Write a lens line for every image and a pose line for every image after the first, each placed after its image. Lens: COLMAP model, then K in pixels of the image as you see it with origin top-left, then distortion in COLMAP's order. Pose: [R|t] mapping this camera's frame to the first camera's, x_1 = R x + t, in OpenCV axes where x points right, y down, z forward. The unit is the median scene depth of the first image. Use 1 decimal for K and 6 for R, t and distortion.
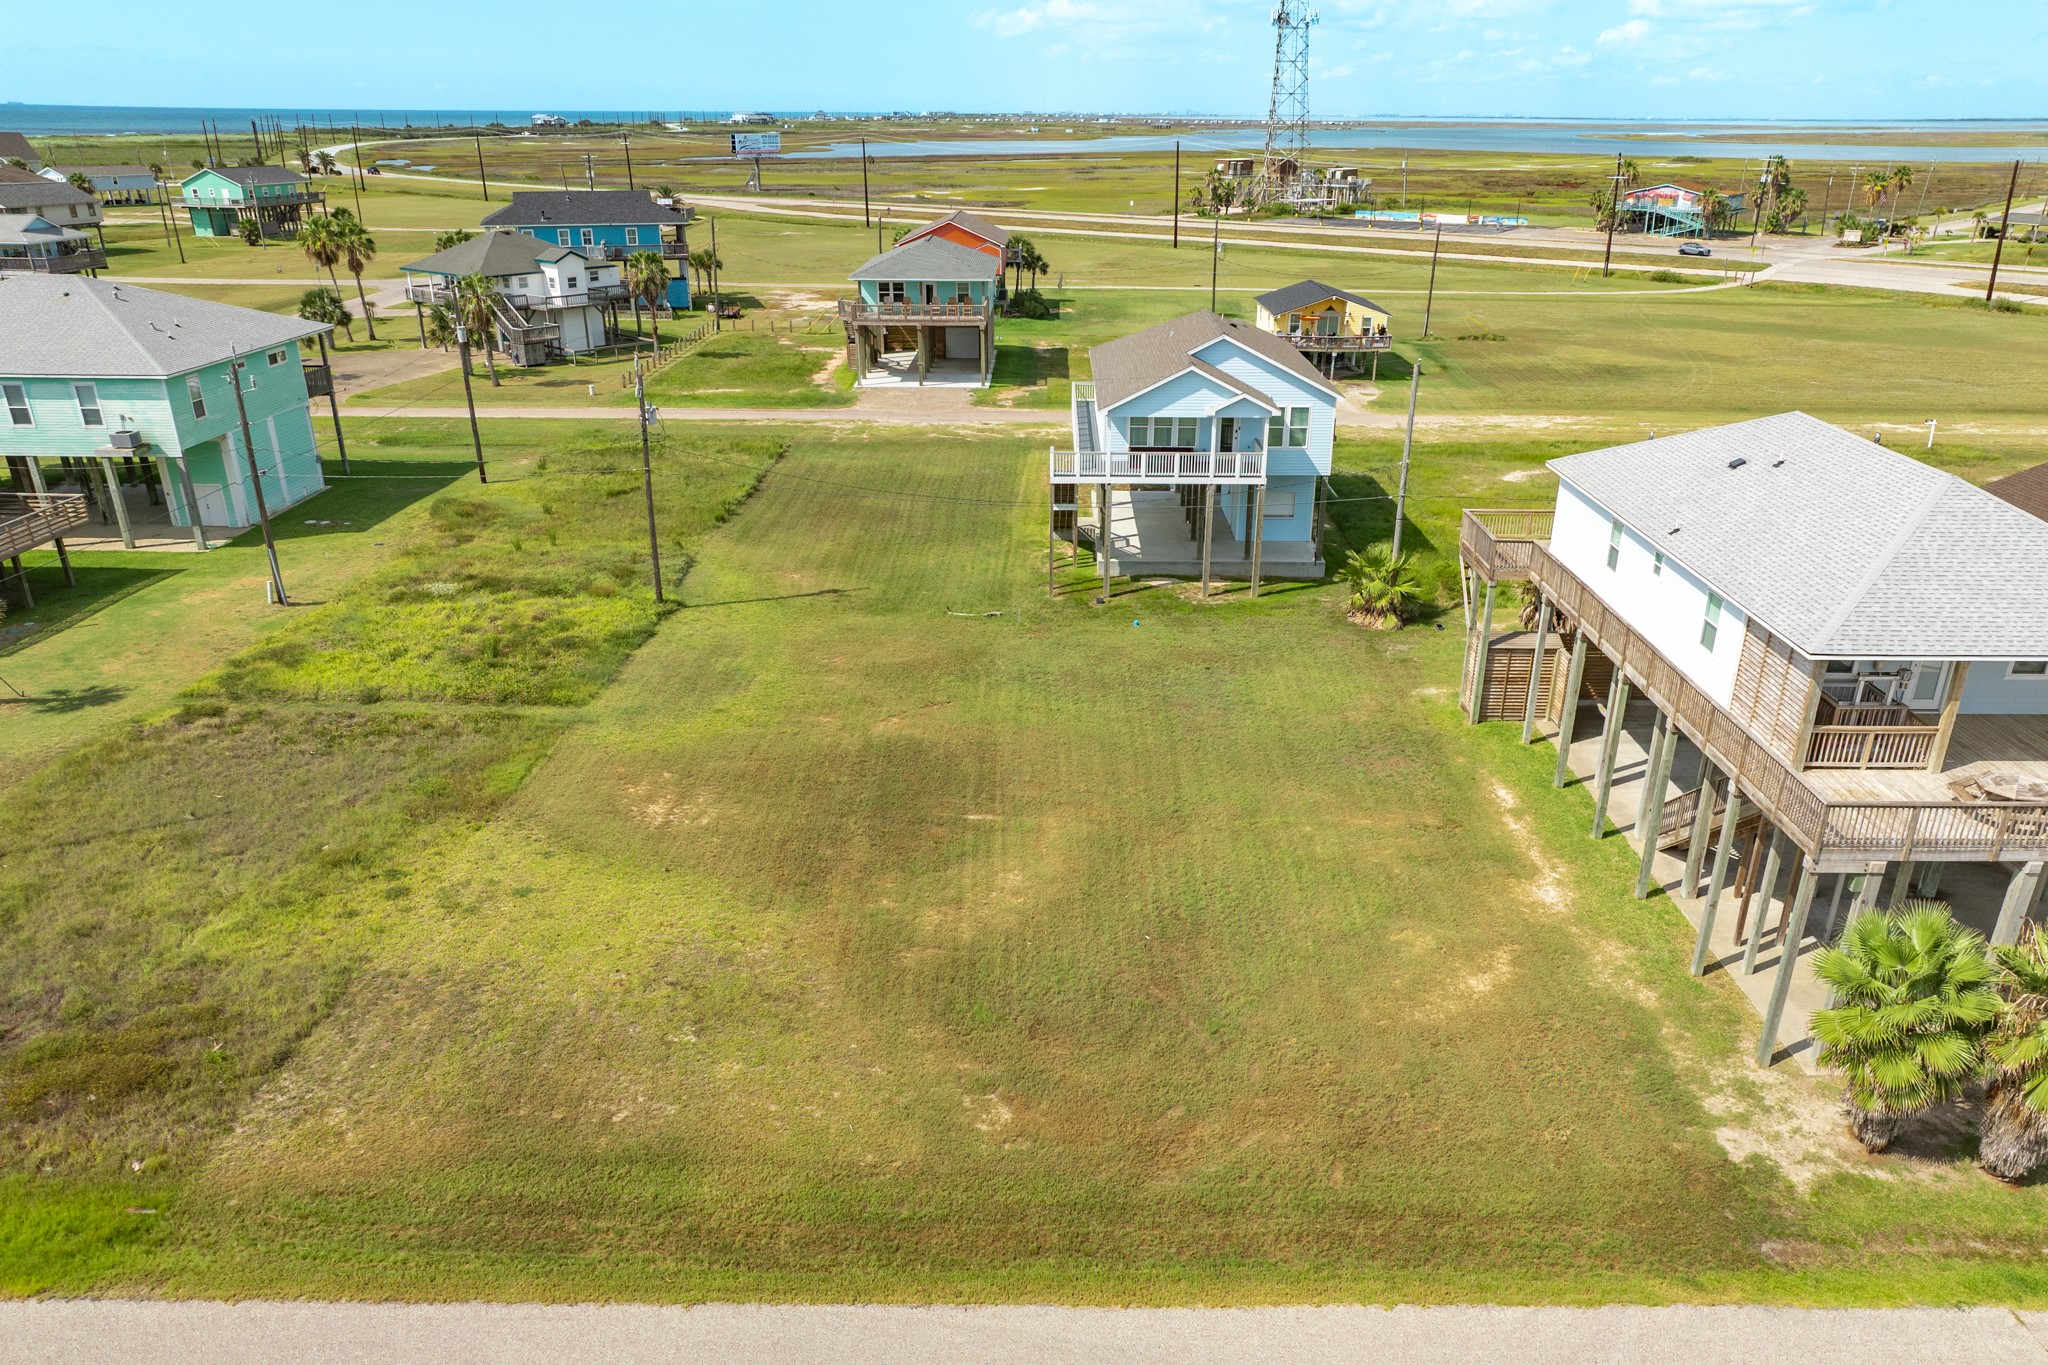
lens RADIAL K [[1443.0, 0, 1057.1], [0, 1443.0, 772.2], [0, 0, 1]] dist [-0.007284, -0.004798]
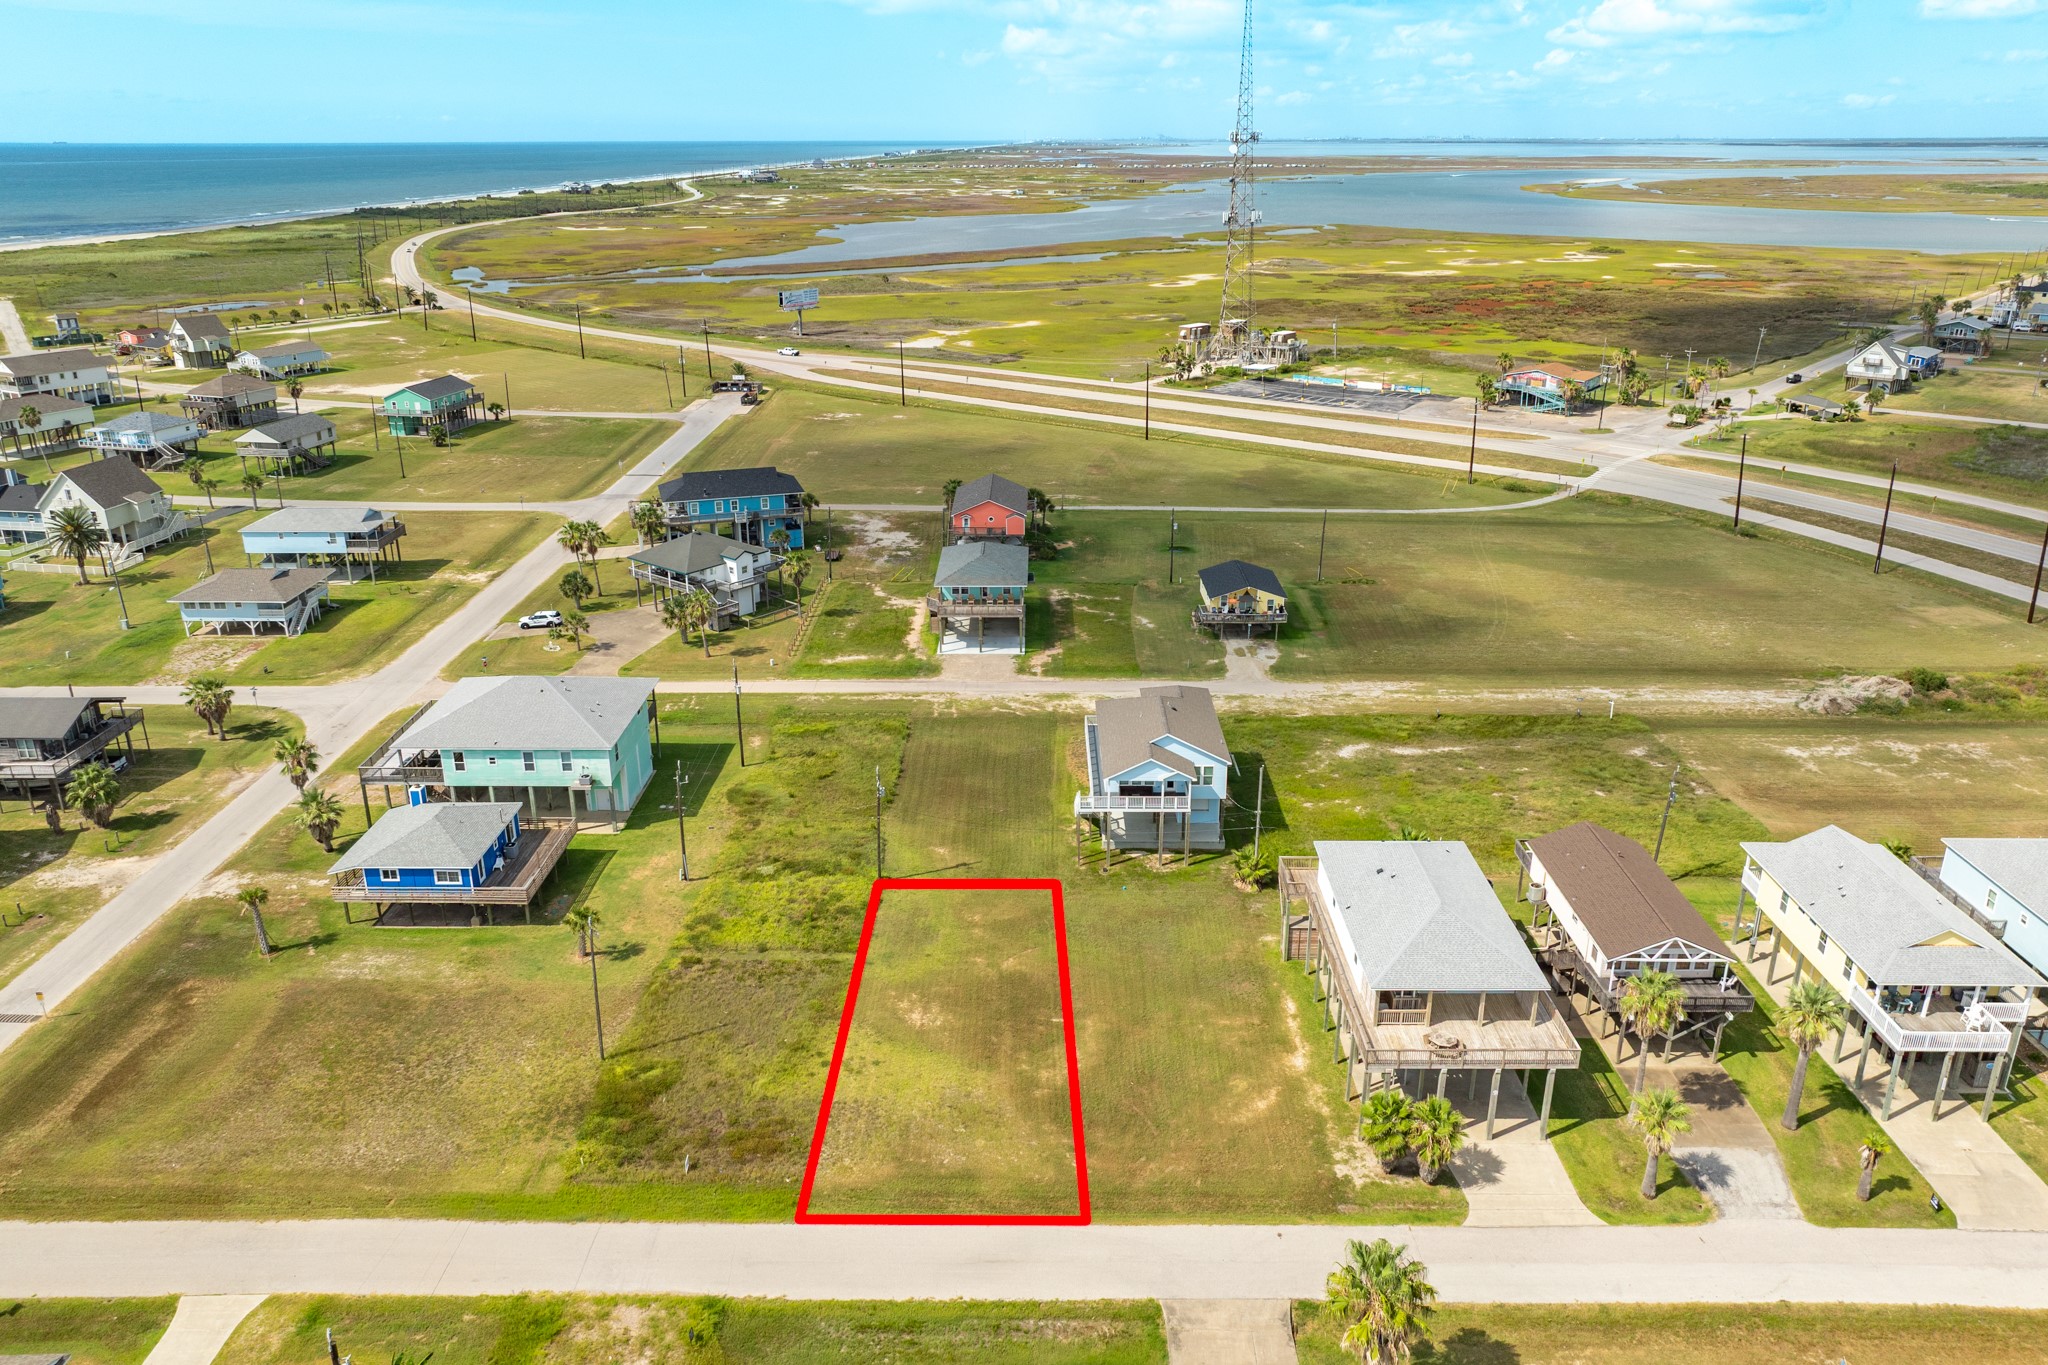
lens RADIAL K [[1417.7, 0, 1023.9], [0, 1417.7, 654.3], [0, 0, 1]] dist [0.004328, -0.019363]
pose [[0.999930, -0.005360, -0.010590, -0.064265], [0.004522, 0.996972, -0.077633, -0.297739], [0.010974, 0.077580, 0.996926, -1.027772]]
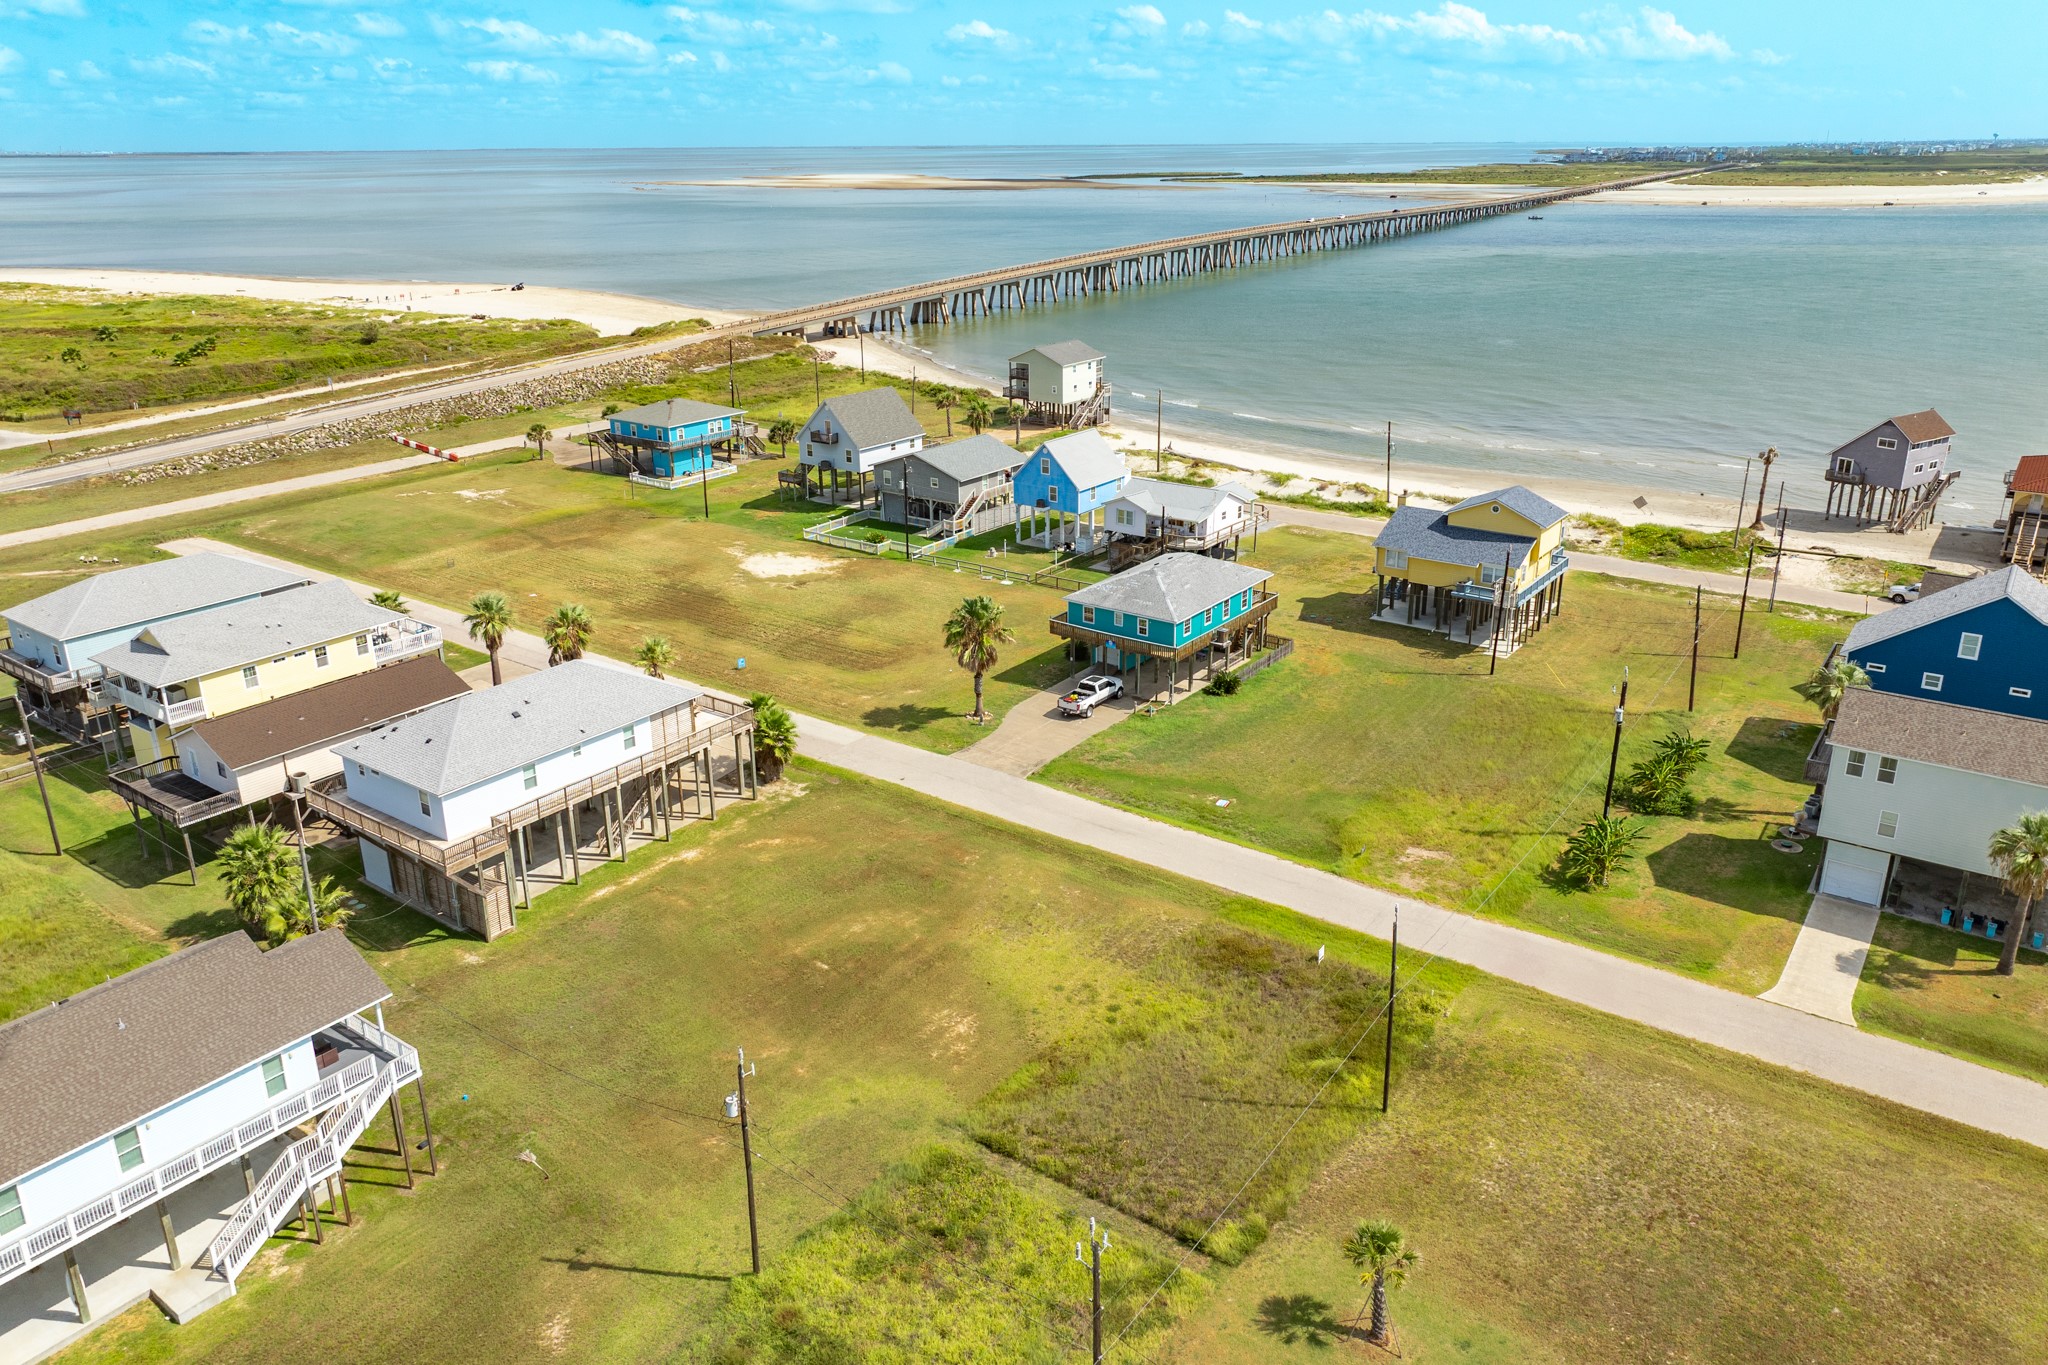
lens RADIAL K [[1417.7, 0, 1023.9], [0, 1417.7, 654.3], [0, 0, 1]] dist [0.004328, -0.019363]
pose [[-0.806312, -0.201596, 0.556075, -0.927754], [0.247807, 0.738508, 0.627055, -1.040521], [-0.537077, 0.643401, -0.545511, 1.262338]]
